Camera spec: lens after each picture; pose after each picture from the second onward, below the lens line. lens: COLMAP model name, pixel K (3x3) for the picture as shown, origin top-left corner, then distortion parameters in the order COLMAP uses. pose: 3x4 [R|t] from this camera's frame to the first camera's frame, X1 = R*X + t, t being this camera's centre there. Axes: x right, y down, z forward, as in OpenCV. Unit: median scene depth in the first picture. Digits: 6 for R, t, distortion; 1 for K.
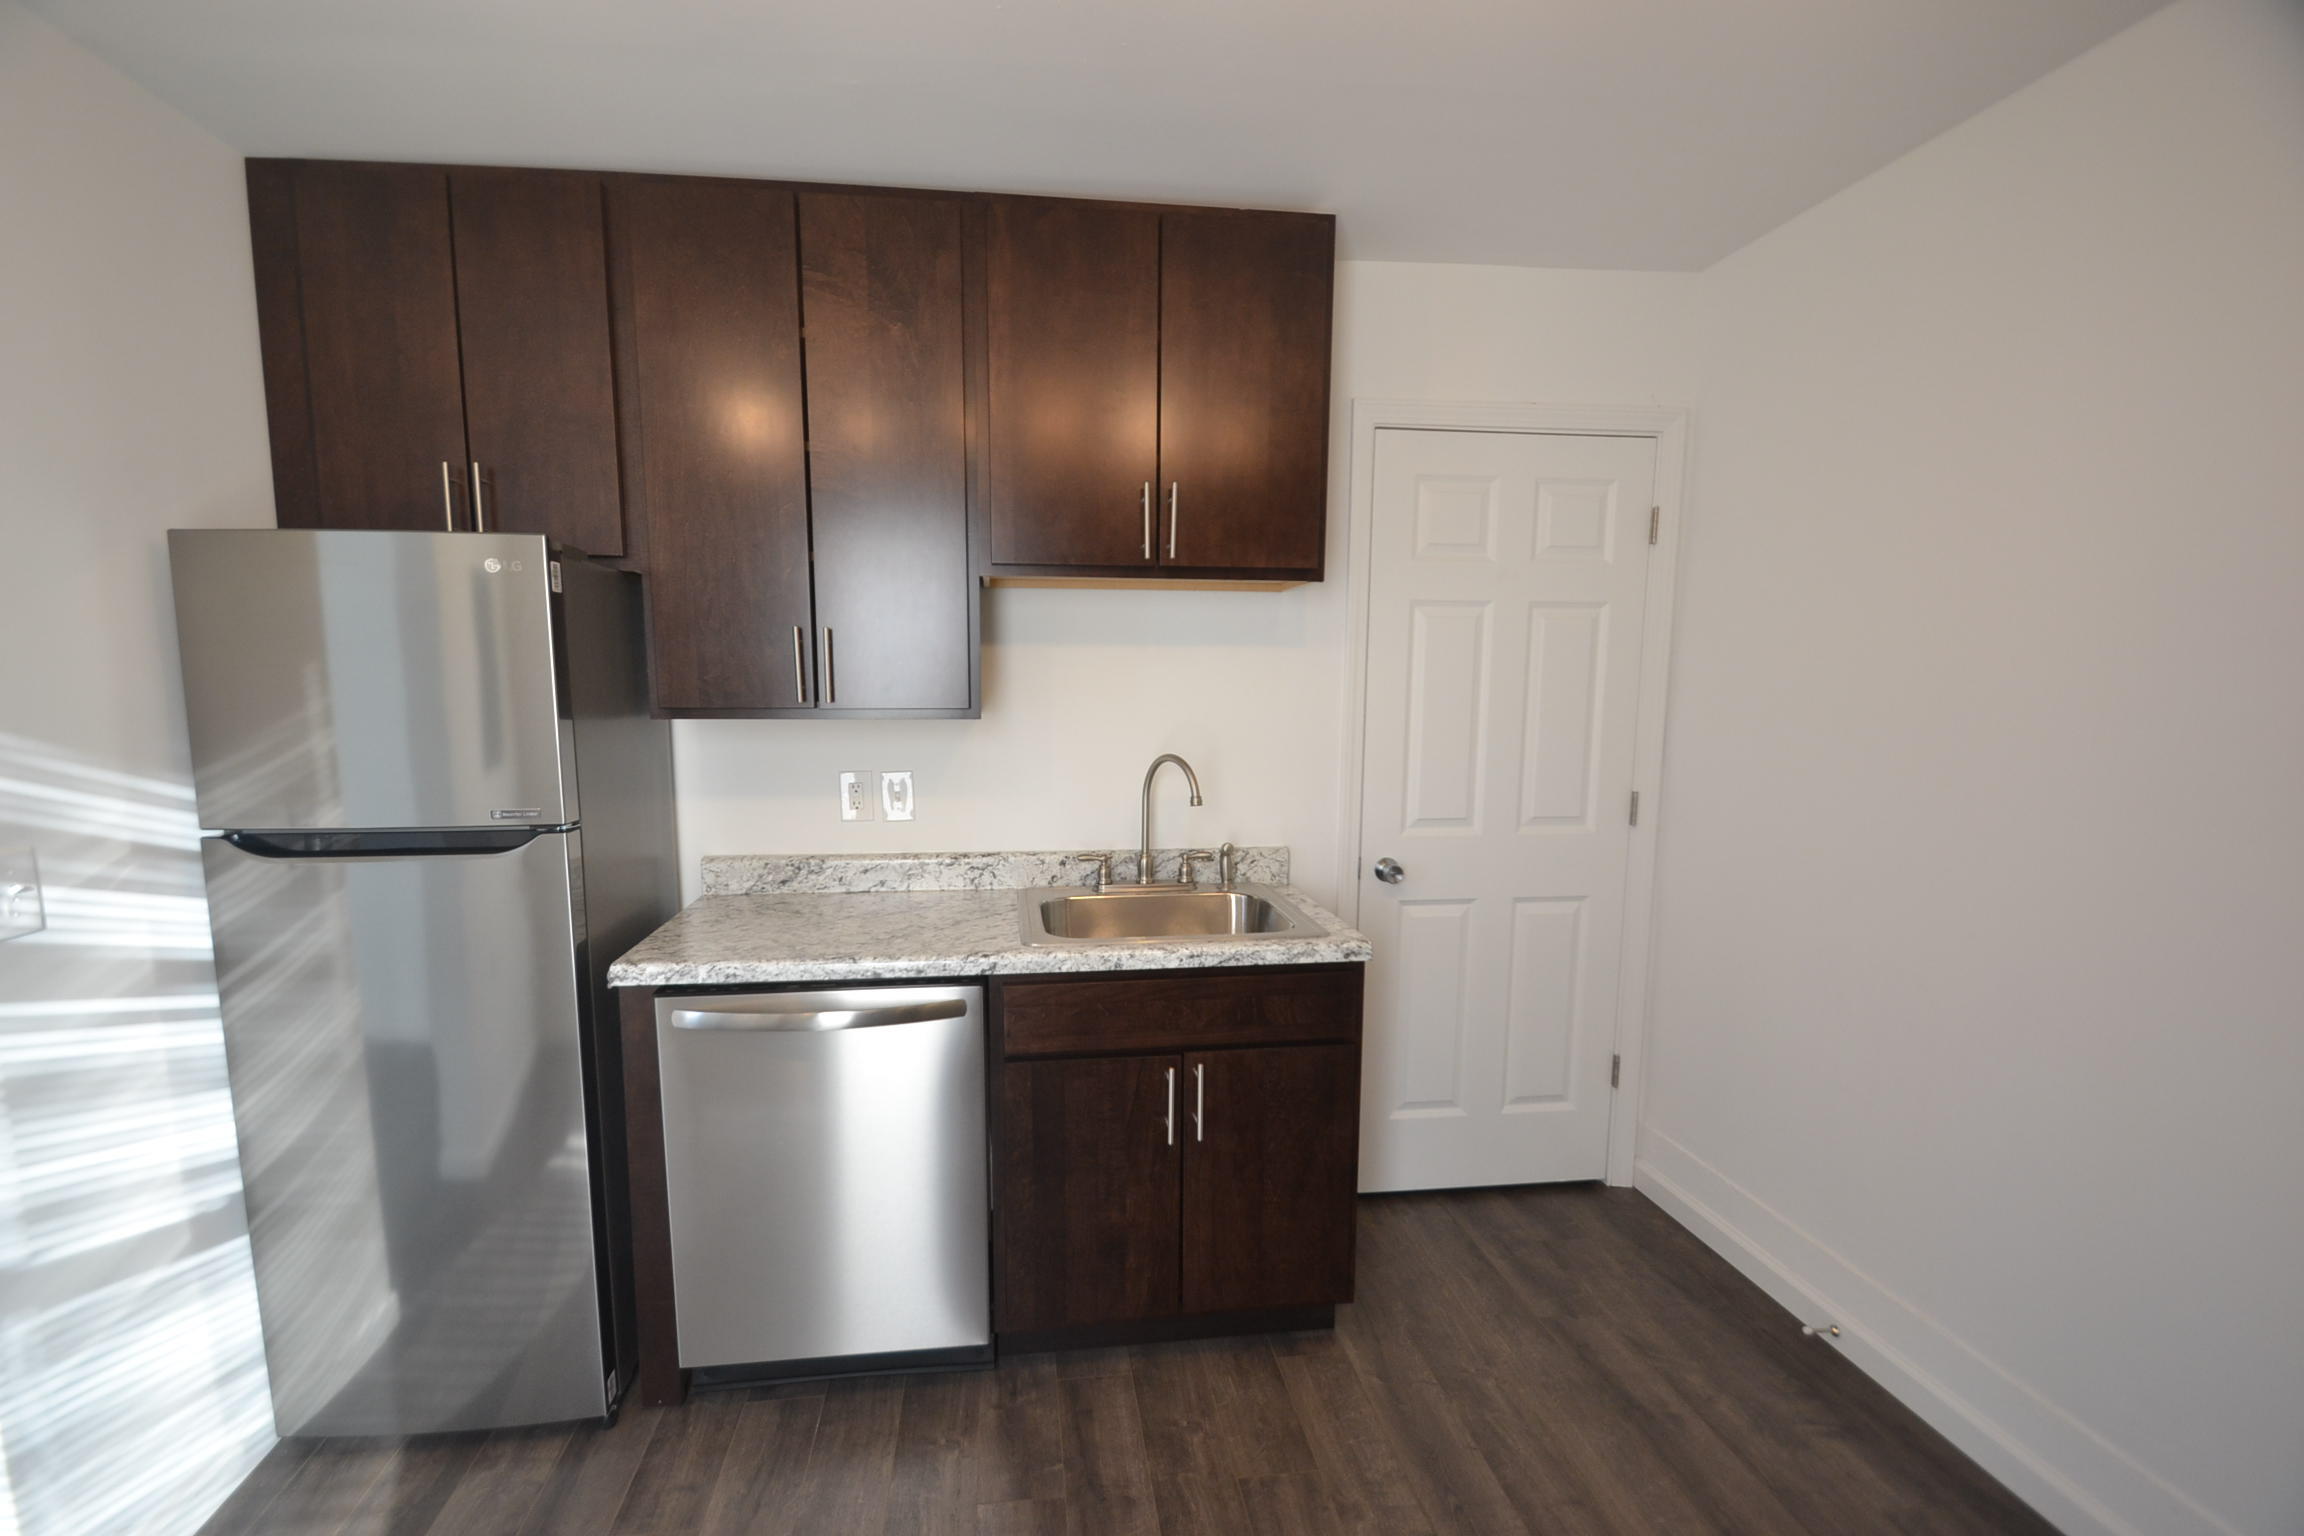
lens RADIAL K [[1015.0, 0, 1135.1], [0, 1015.0, 804.7], [0, 0, 1]] dist [-0.031666, -0.000591]
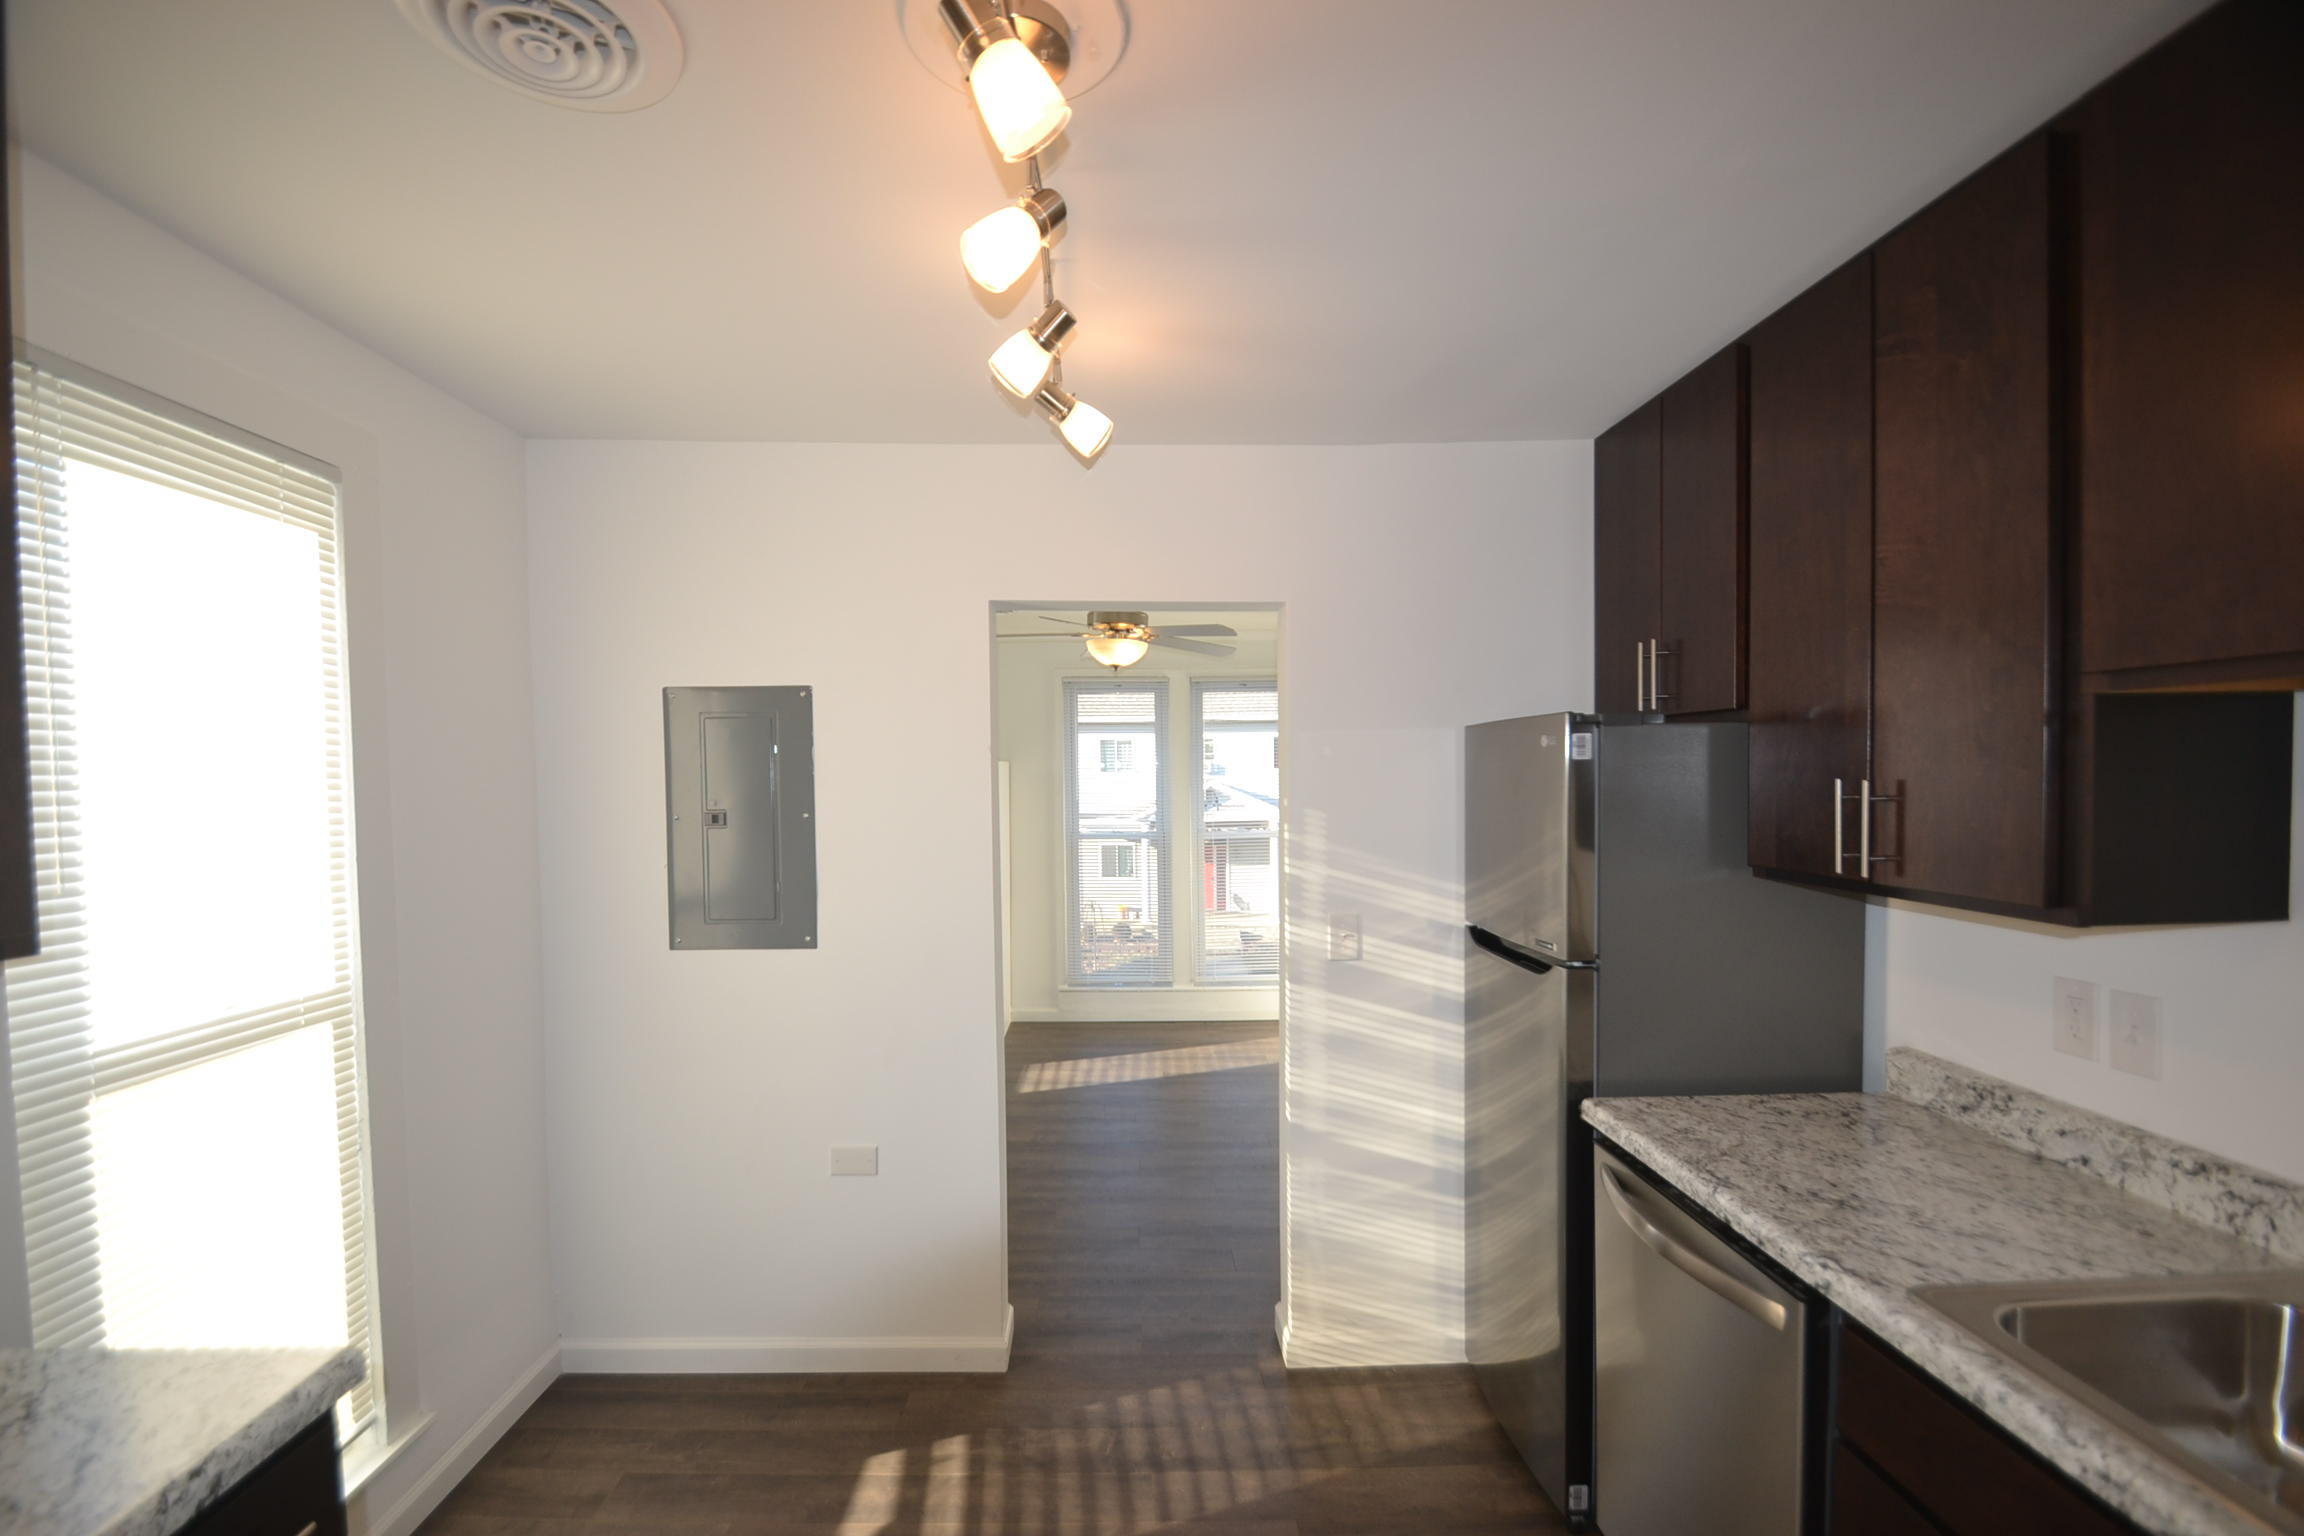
lens RADIAL K [[1015.0, 0, 1135.1], [0, 1015.0, 804.7], [0, 0, 1]] dist [-0.031666, -0.000591]
pose [[-0.113343, 0.029397, -0.993121, 0.542752], [-0.114752, 0.992486, 0.042475, -0.131611], [0.986907, 0.118777, -0.109118, 0.544441]]
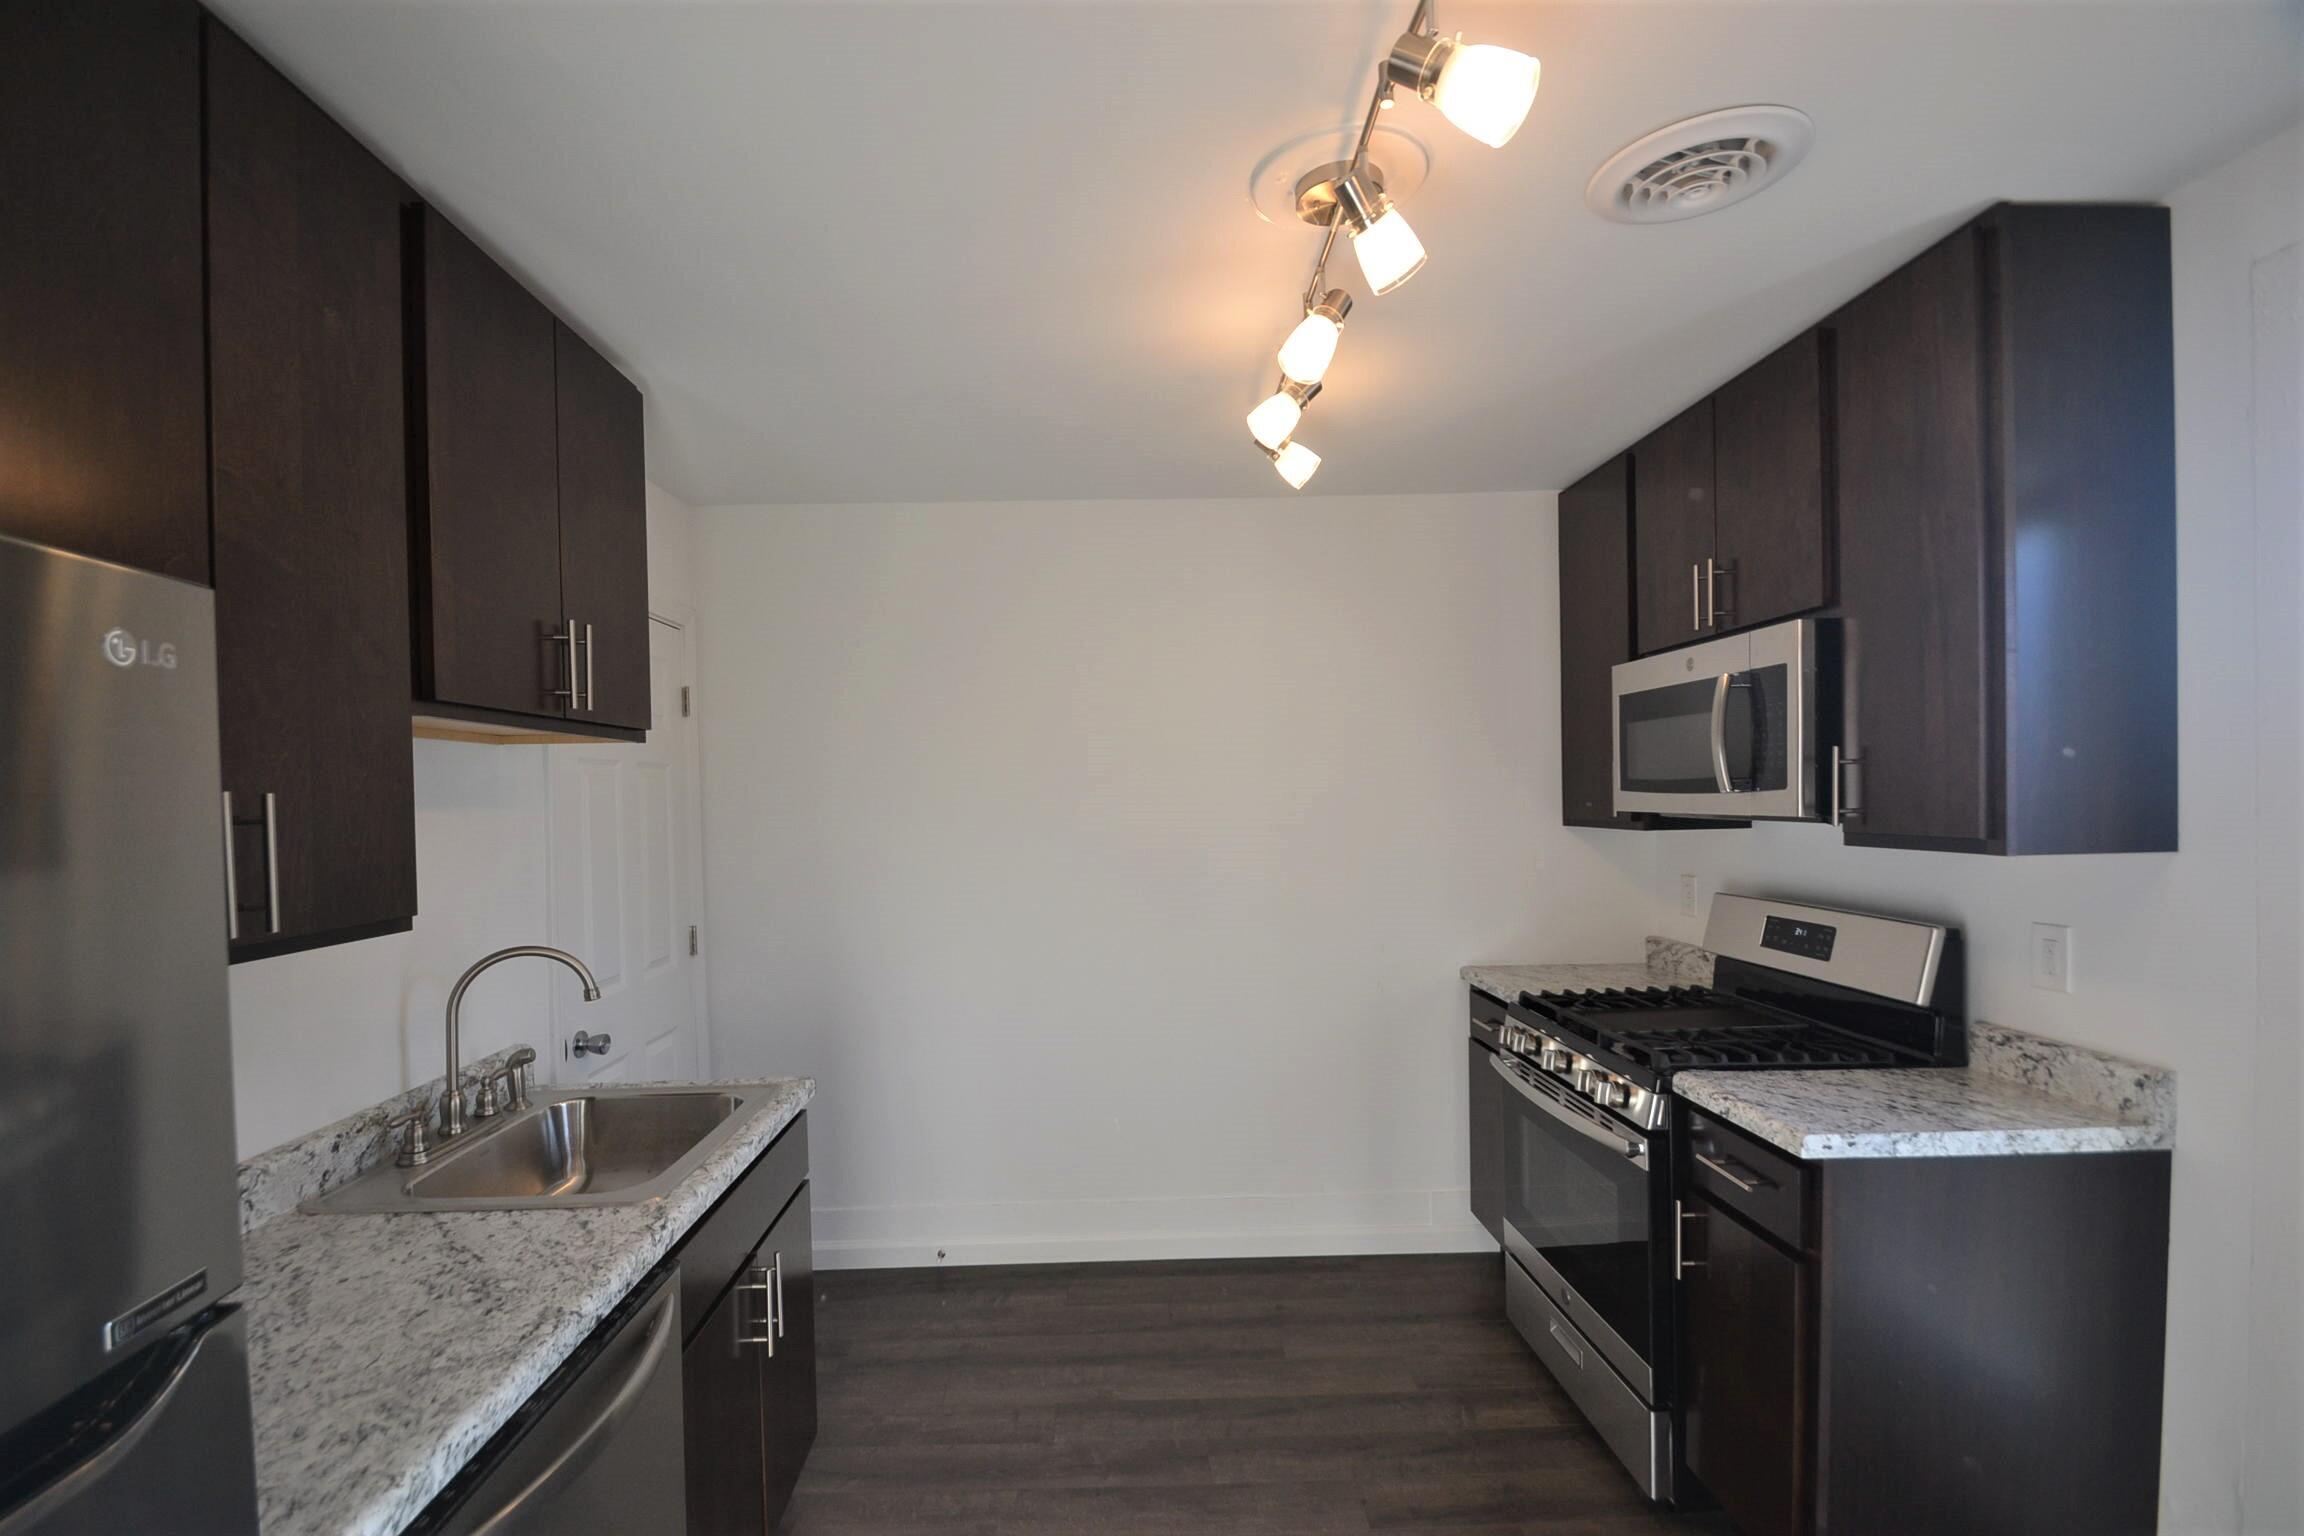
lens RADIAL K [[1015.0, 0, 1135.1], [0, 1015.0, 804.7], [0, 0, 1]] dist [-0.031666, -0.000591]
pose [[0.108398, -0.020886, 0.993888, -0.809553], [0.147091, 0.989112, 0.004744, -0.110579], [-0.983165, 0.145678, 0.110290, 0.496894]]
